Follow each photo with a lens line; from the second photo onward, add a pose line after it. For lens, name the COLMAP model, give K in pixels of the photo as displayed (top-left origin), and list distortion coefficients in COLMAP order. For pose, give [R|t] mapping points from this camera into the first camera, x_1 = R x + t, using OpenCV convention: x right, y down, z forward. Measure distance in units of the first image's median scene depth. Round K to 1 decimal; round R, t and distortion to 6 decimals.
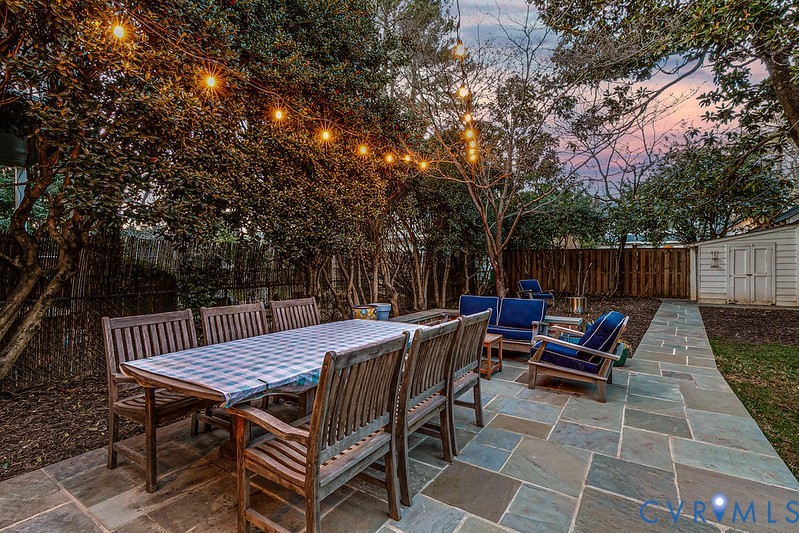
lens RADIAL K [[370.8, 0, 400.9], [0, 370.8, 263.3], [0, 0, 1]] dist [0.004460, -0.000110]
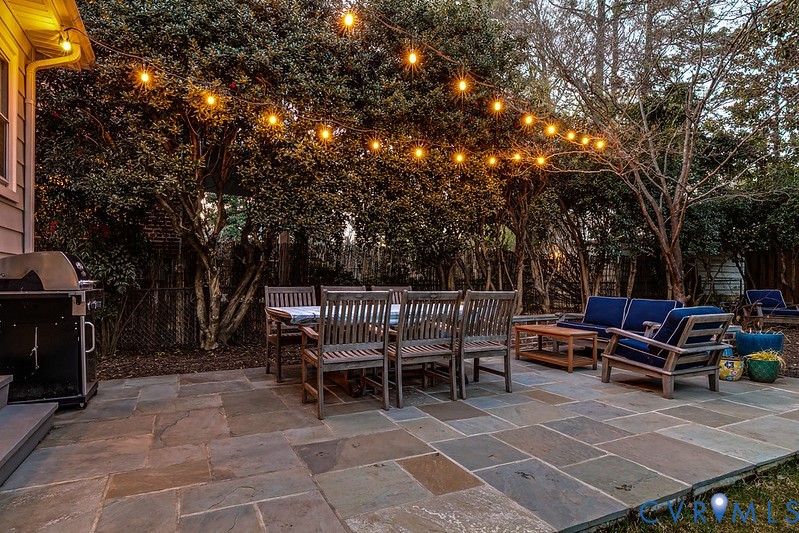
lens RADIAL K [[447.5, 0, 398.8], [0, 447.5, 270.2], [0, 0, 1]] dist [-0.000002, -0.000590]
pose [[0.863314, -0.006050, -0.504631, 0.619335], [-0.002802, 0.999855, -0.016781, 0.083538], [0.504659, 0.015901, 0.863172, -0.379026]]
